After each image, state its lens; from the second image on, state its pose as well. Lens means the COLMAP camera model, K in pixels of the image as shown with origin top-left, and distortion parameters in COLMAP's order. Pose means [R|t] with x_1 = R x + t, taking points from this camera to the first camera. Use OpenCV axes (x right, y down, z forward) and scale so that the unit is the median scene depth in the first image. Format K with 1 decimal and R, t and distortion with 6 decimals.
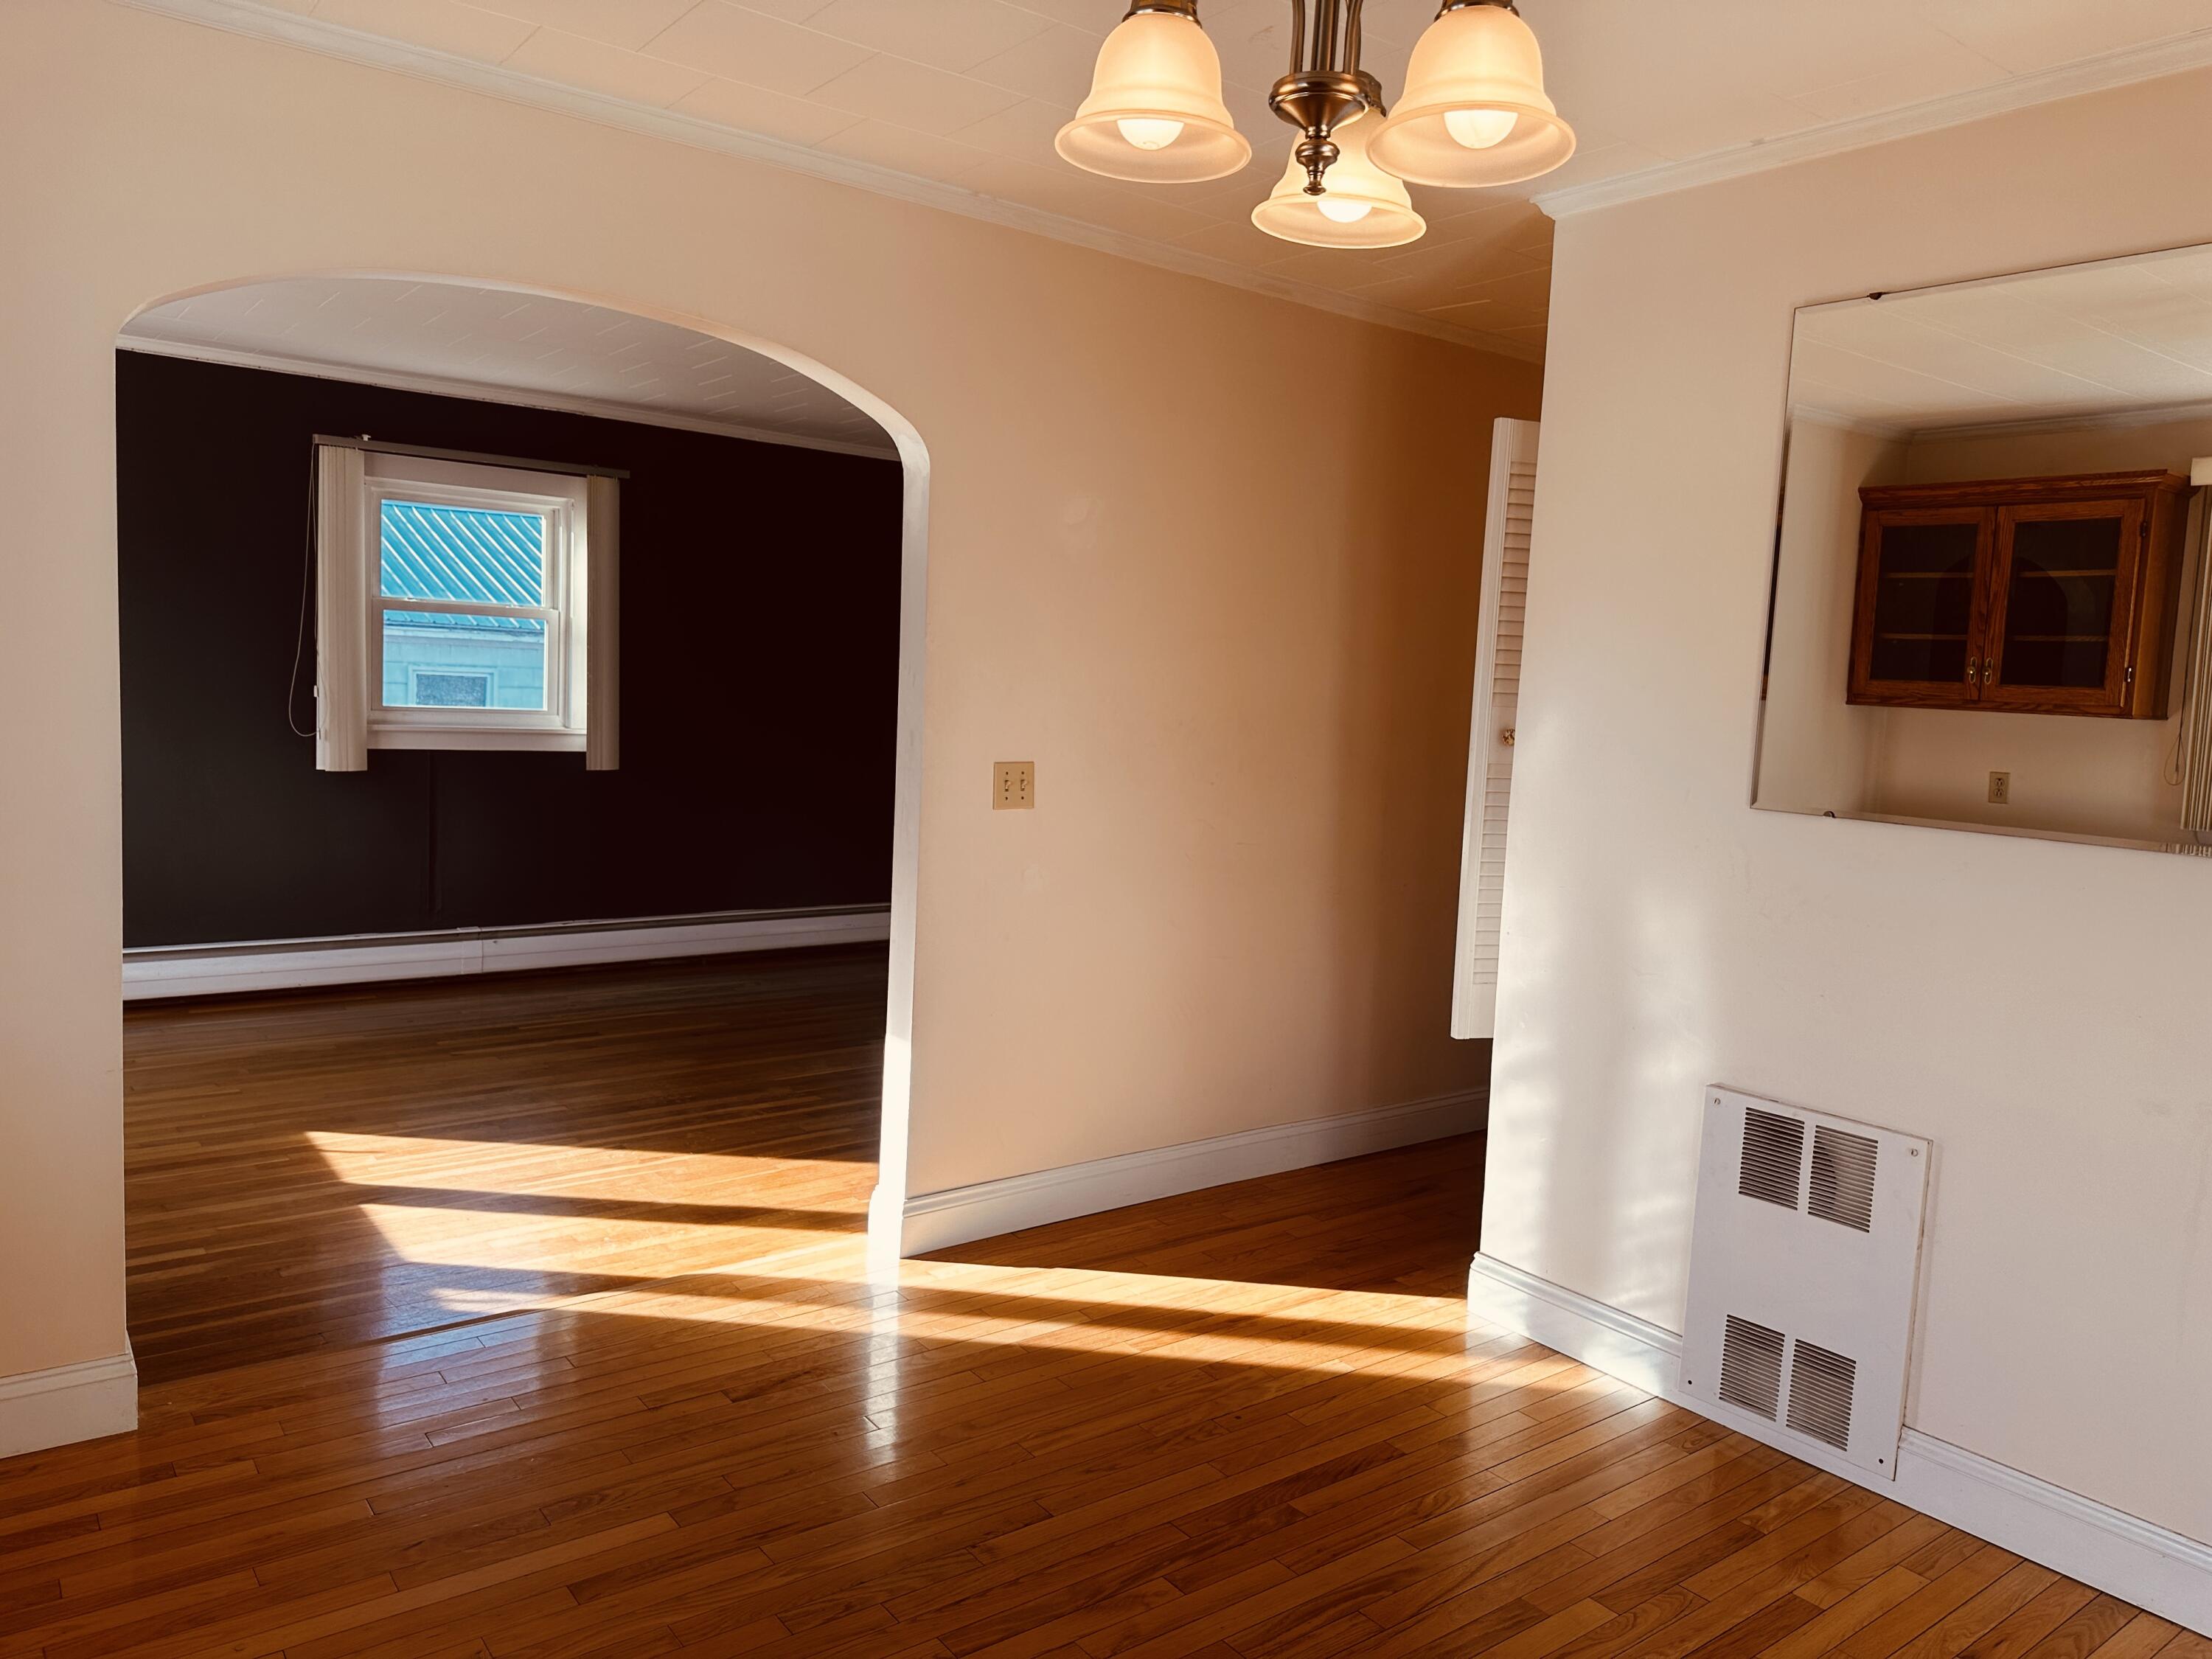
lens RADIAL K [[1543.3, 0, 1095.3], [0, 1543.3, 831.5], [0, 0, 1]] dist [0.060499, -0.065469]
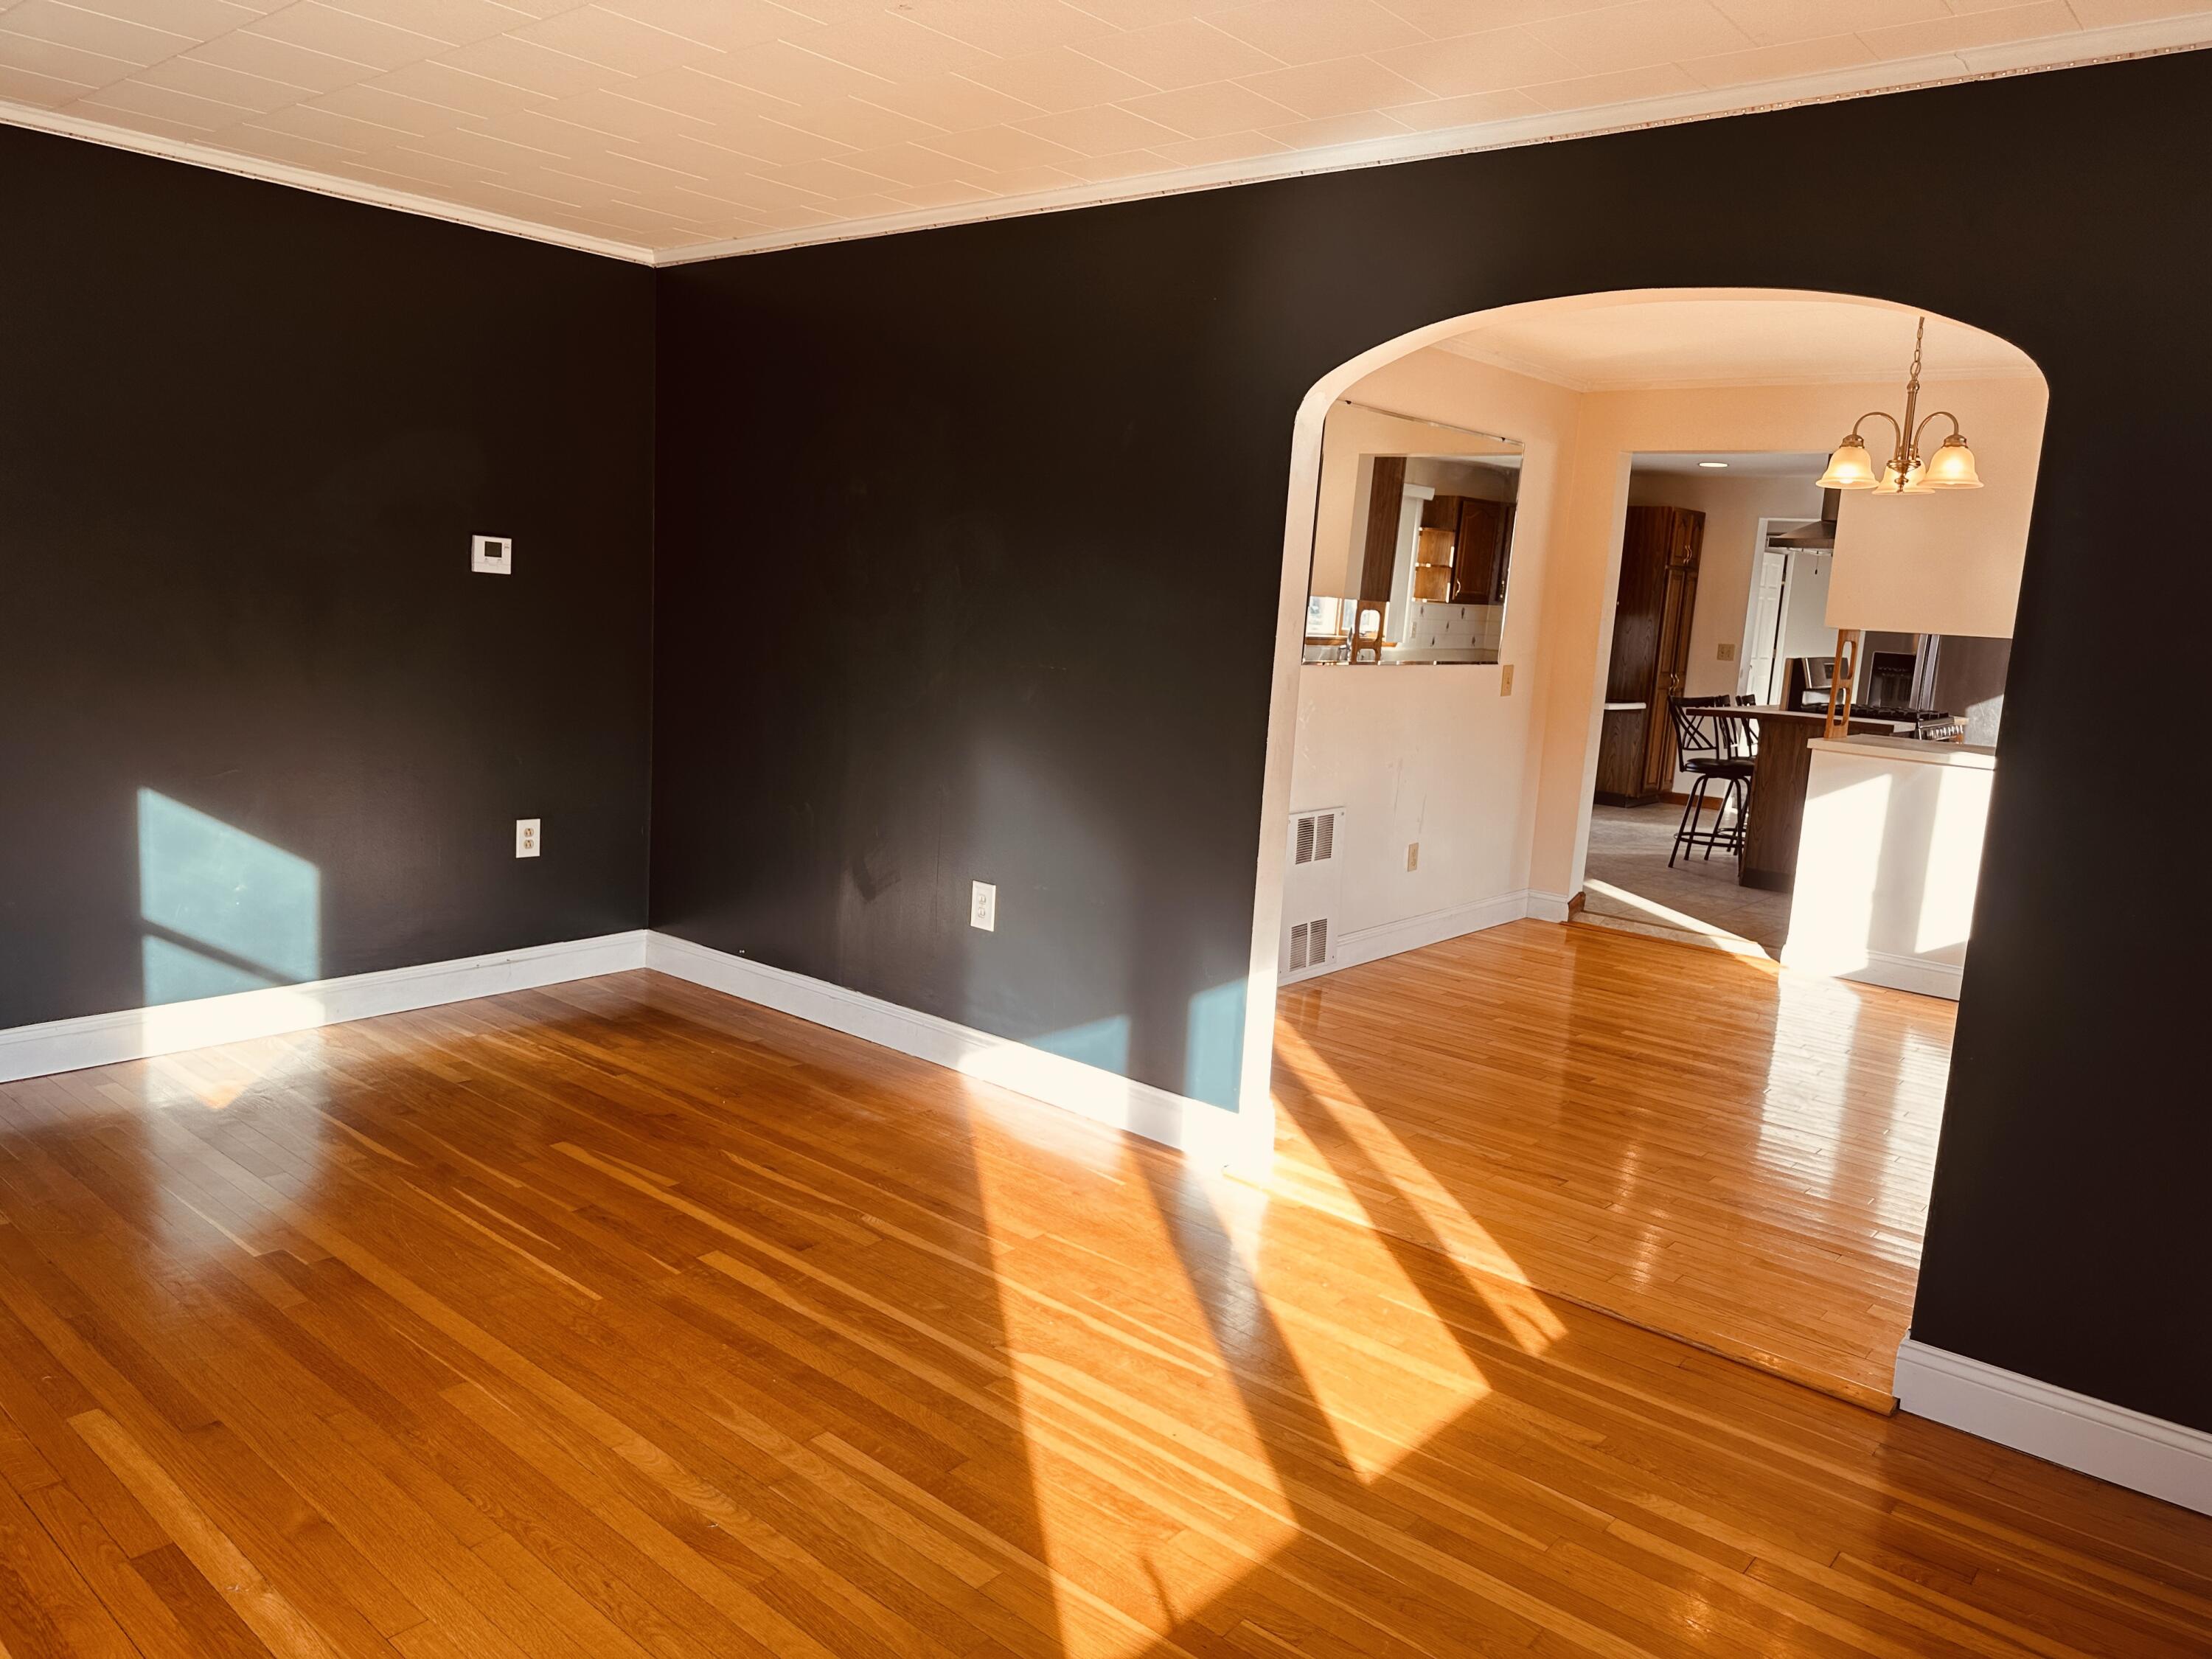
lens RADIAL K [[1543.3, 0, 1106.0], [0, 1543.3, 825.3], [0, 0, 1]] dist [0.060499, -0.065469]
pose [[-0.201902, -0.211801, 0.956230, -1.293981], [0.026658, 0.974787, 0.221540, -0.233042], [-0.979043, 0.070221, -0.191165, 1.526433]]
